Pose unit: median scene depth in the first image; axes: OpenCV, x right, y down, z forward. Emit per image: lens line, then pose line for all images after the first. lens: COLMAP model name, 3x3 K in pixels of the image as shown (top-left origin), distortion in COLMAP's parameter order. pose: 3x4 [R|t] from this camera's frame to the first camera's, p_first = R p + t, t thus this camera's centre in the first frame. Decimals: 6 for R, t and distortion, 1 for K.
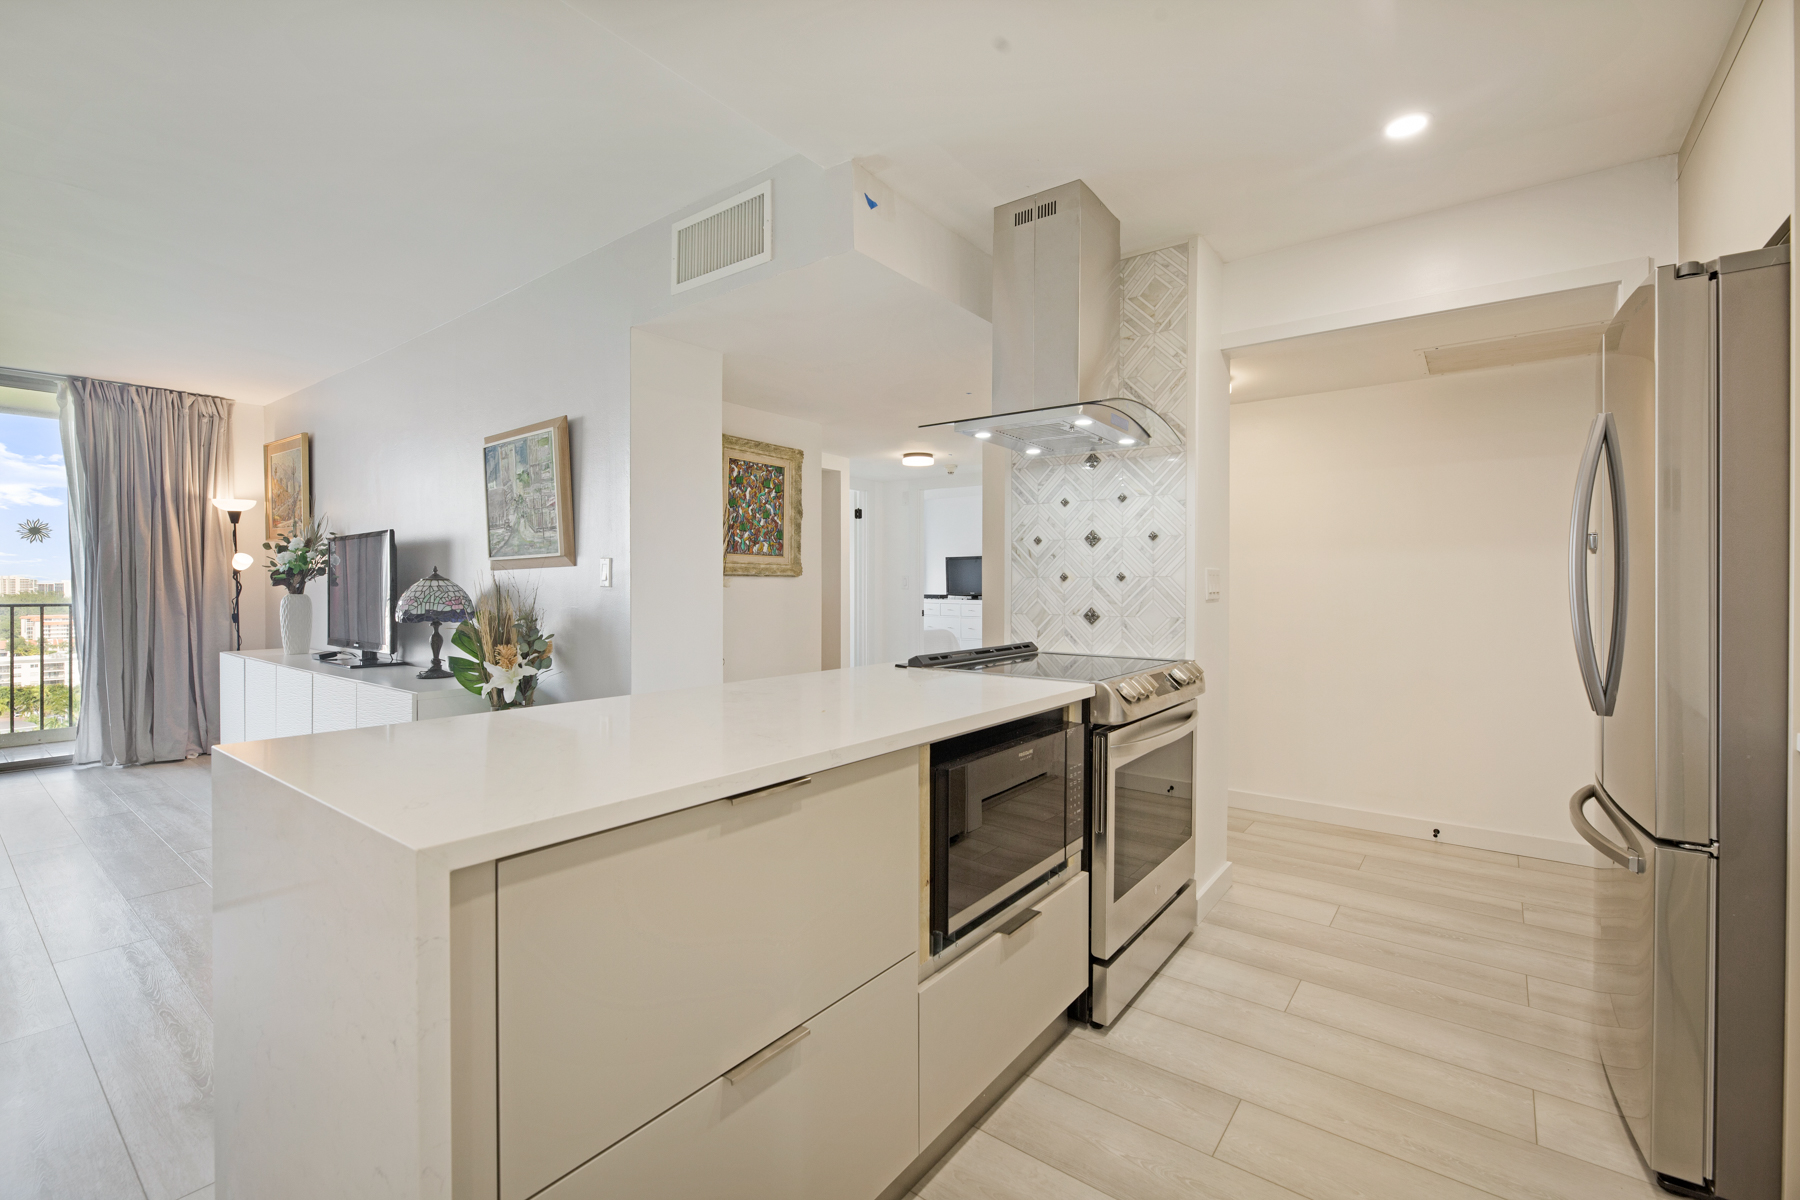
lens RADIAL K [[765.9, 0, 905.7], [0, 765.9, 590.5], [0, 0, 1]] dist [0.000178, -0.000869]
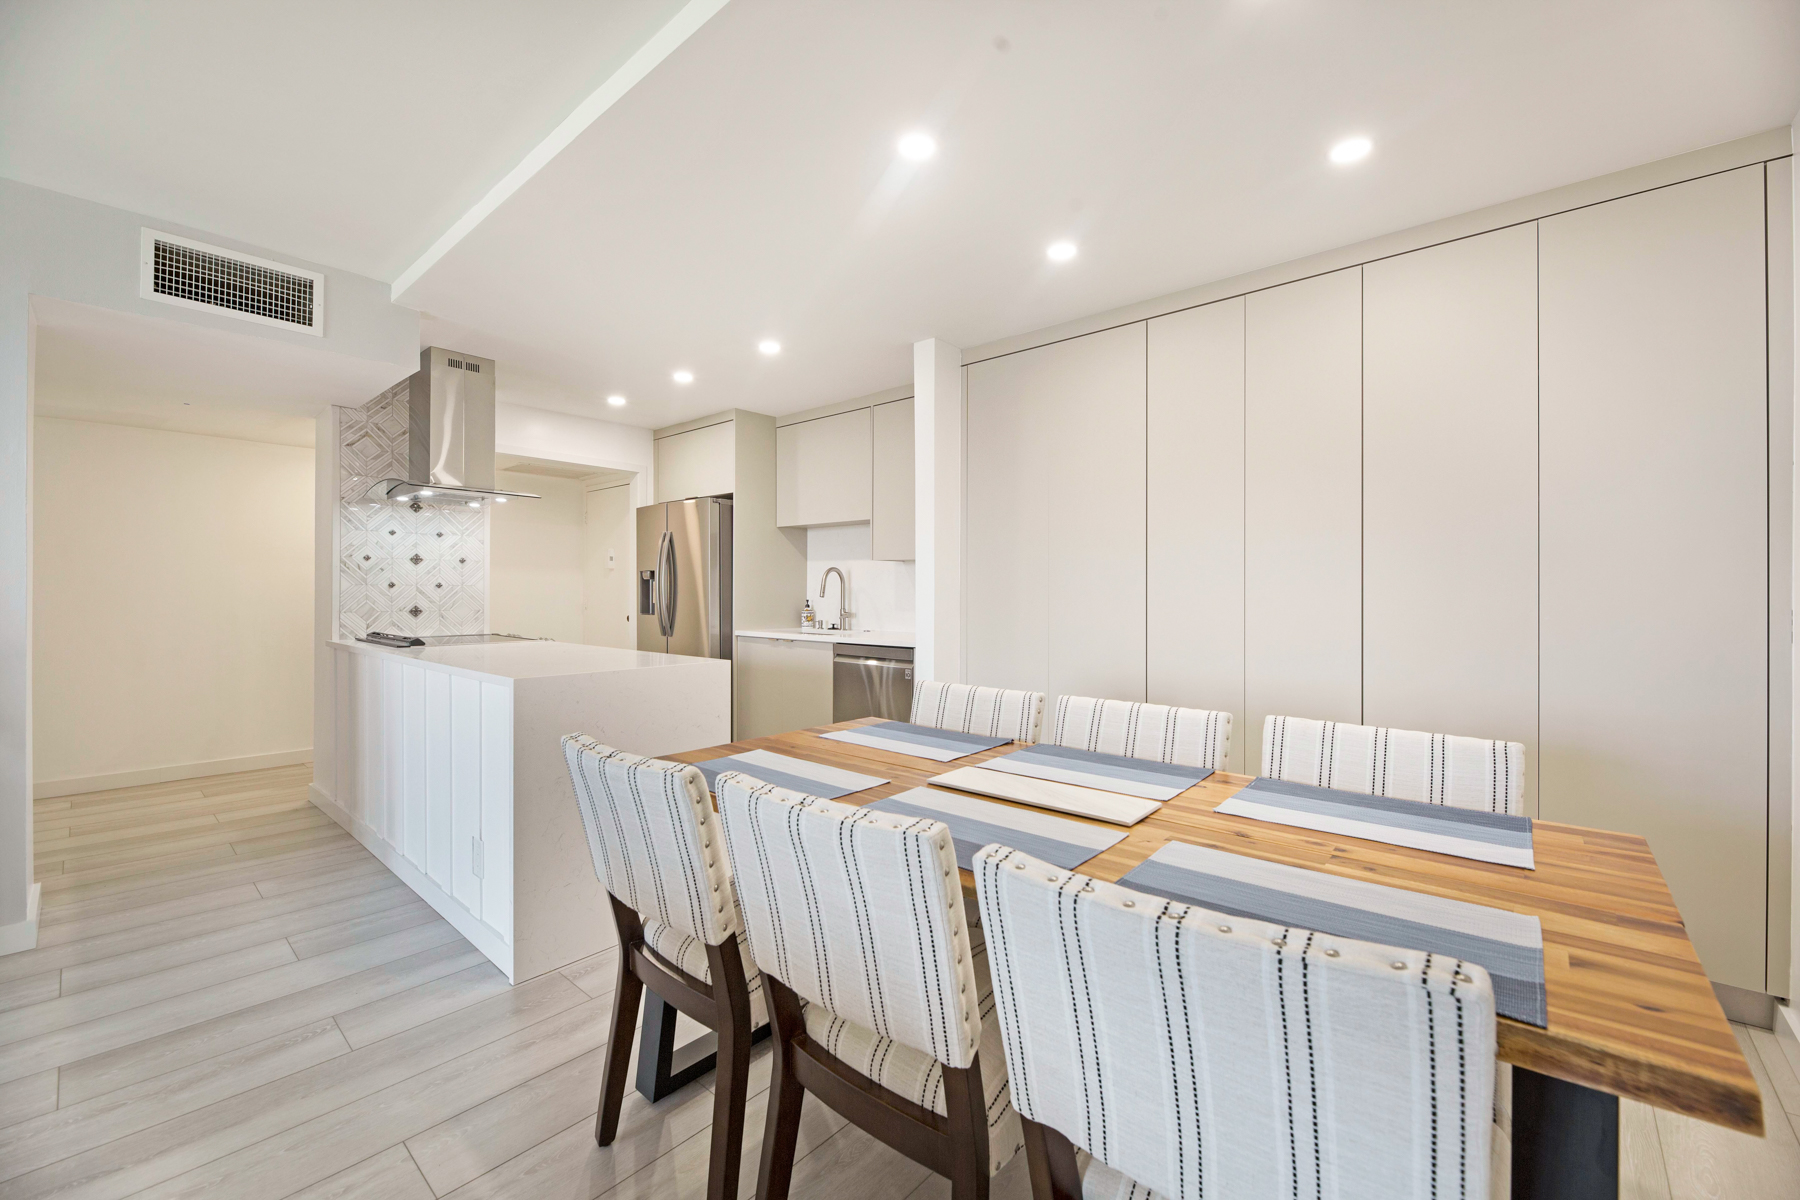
lens RADIAL K [[721.6, 0, 906.9], [0, 721.6, 591.7], [0, 0, 1]] dist [0.002854, -0.004234]
pose [[0.064214, -0.002832, 0.997932, -0.767384], [0.001862, 0.999995, 0.002718, -0.004720], [-0.997934, 0.001684, 0.064219, -0.028751]]
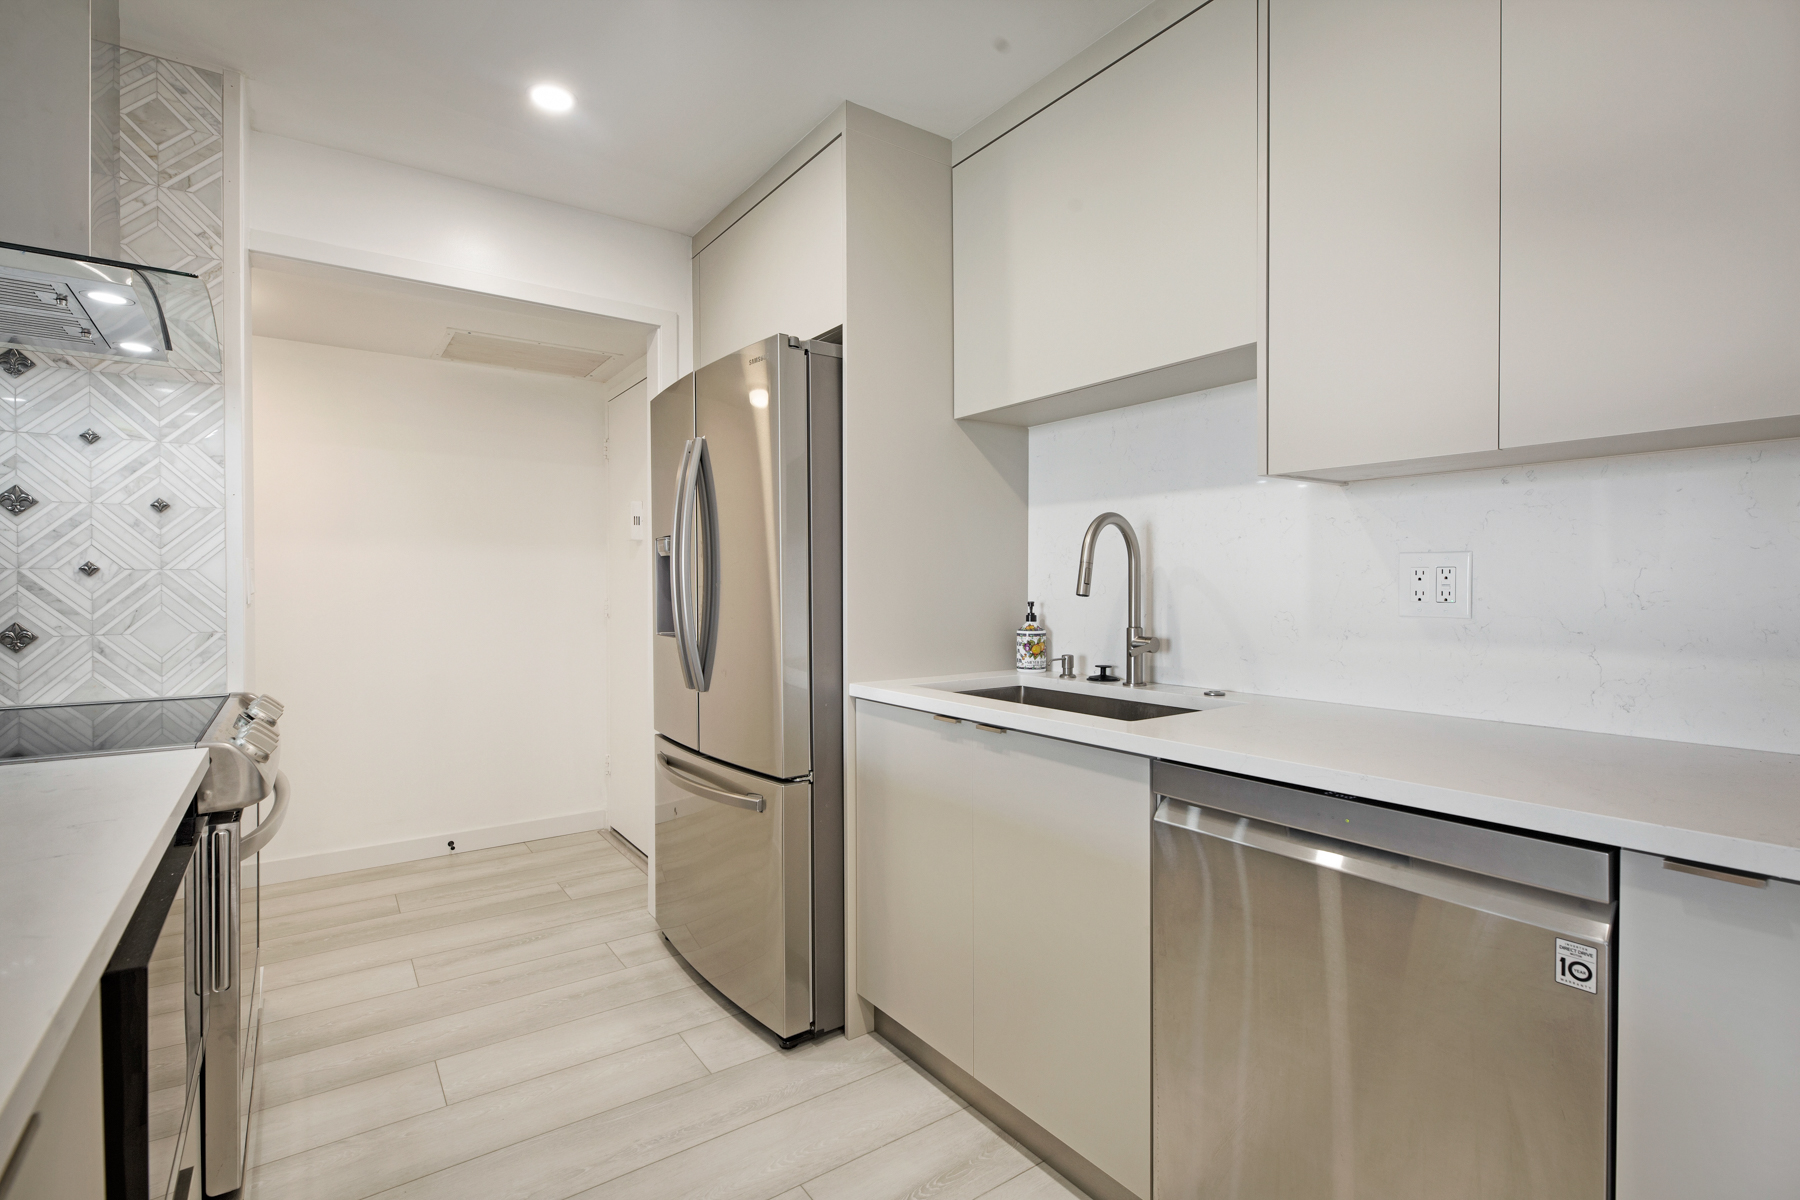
lens RADIAL K [[838.0, 0, 902.2], [0, 838.0, 592.2], [0, 0, 1]] dist [0.001881, -0.000282]
pose [[0.300511, -0.011680, 0.953707, -0.104548], [0.007722, 0.999922, 0.009812, -0.000819], [-0.953747, 0.004416, 0.300578, 0.135769]]
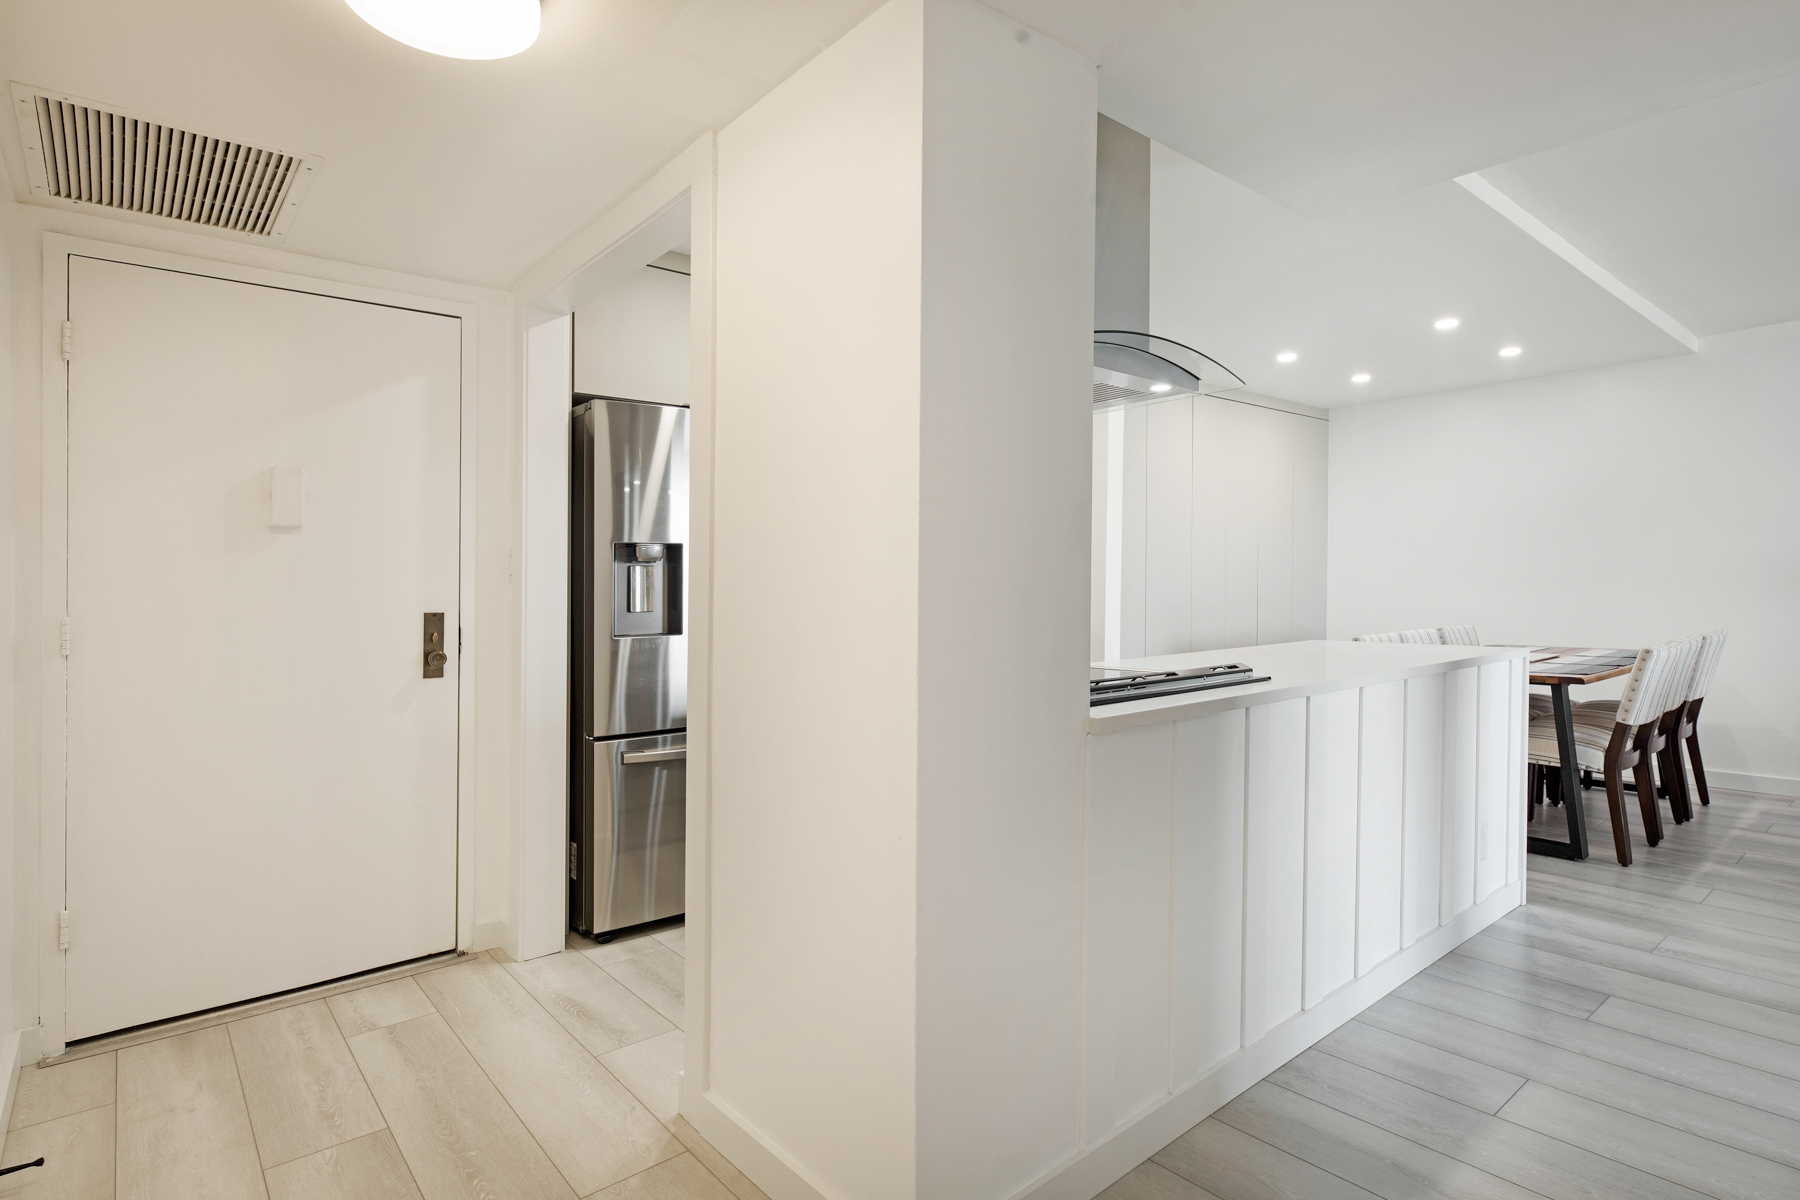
lens RADIAL K [[931.0, 0, 900.0], [0, 931.0, 600.0], [0, 0, 1]] dist [0.001500, 0.000070]
pose [[-0.976398, -0.001244, 0.215974, 0.080098], [0.003069, 0.999803, 0.019633, -0.009995], [-0.215955, 0.019833, -0.976202, 1.192168]]
